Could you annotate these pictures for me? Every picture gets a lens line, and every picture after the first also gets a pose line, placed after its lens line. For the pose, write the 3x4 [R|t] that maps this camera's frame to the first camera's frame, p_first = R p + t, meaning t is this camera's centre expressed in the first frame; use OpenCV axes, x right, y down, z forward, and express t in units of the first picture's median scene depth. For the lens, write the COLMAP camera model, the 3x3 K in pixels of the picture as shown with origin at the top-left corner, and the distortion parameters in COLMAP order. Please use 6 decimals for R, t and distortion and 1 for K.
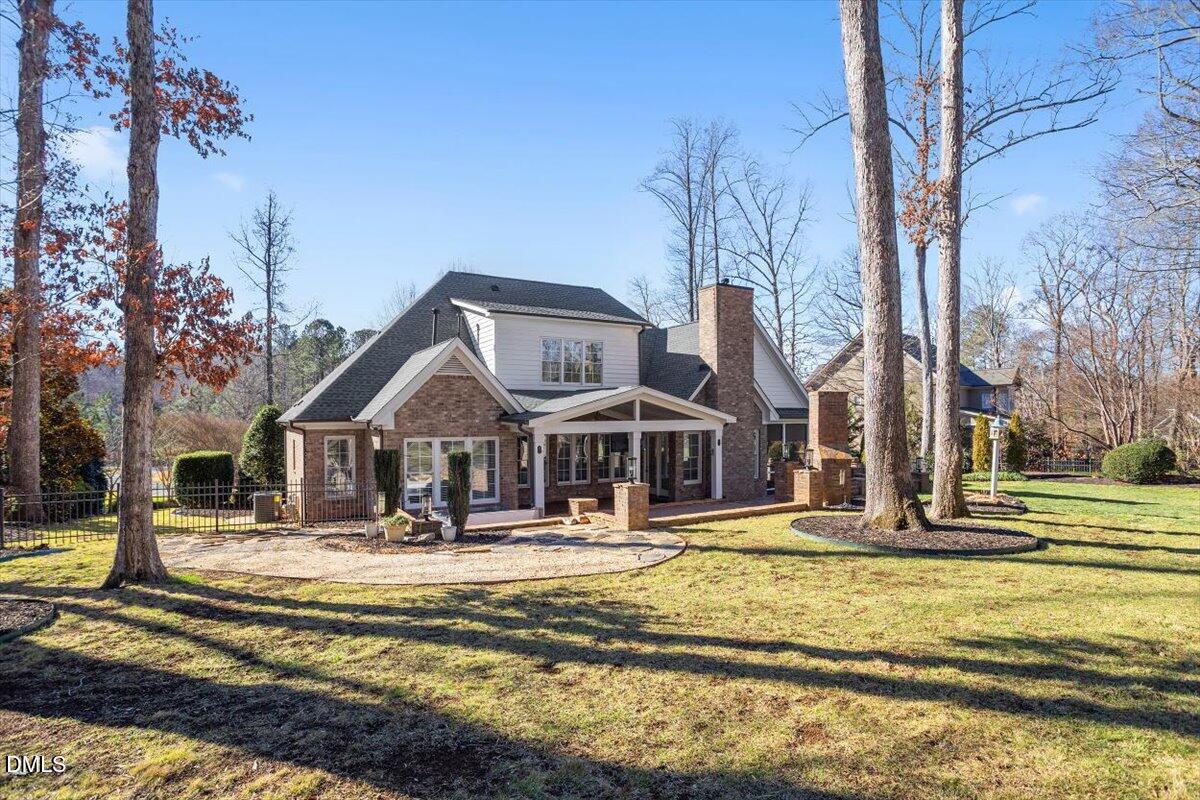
lens RADIAL K [[583.3, 0, 604.2], [0, 583.3, 383.7], [0, 0, 1]] dist [-0.055240, 0.037334]
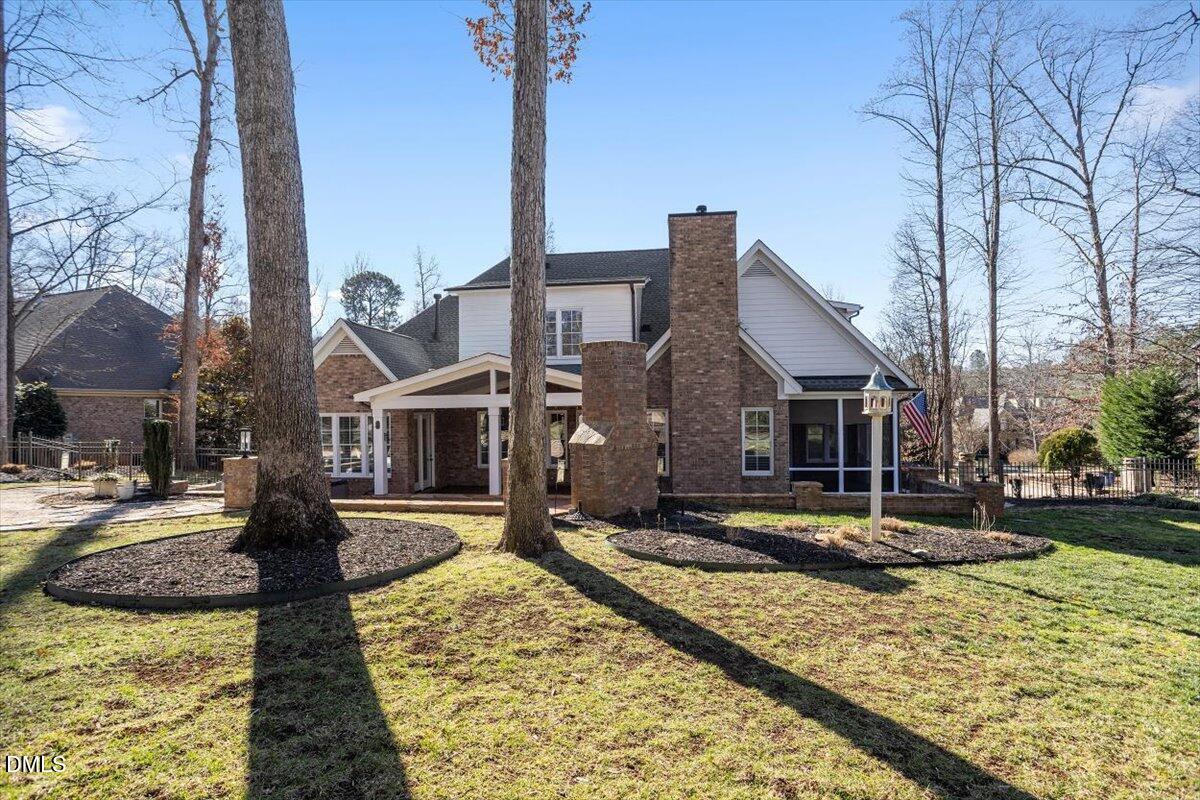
lens RADIAL K [[583.3, 0, 604.2], [0, 583.3, 383.7], [0, 0, 1]] dist [-0.055240, 0.037334]
pose [[0.797933, -0.034914, -0.601734, 0.528090], [0.043189, 0.999067, -0.000698, 0.041618], [0.601196, -0.025431, 0.798697, 0.309773]]
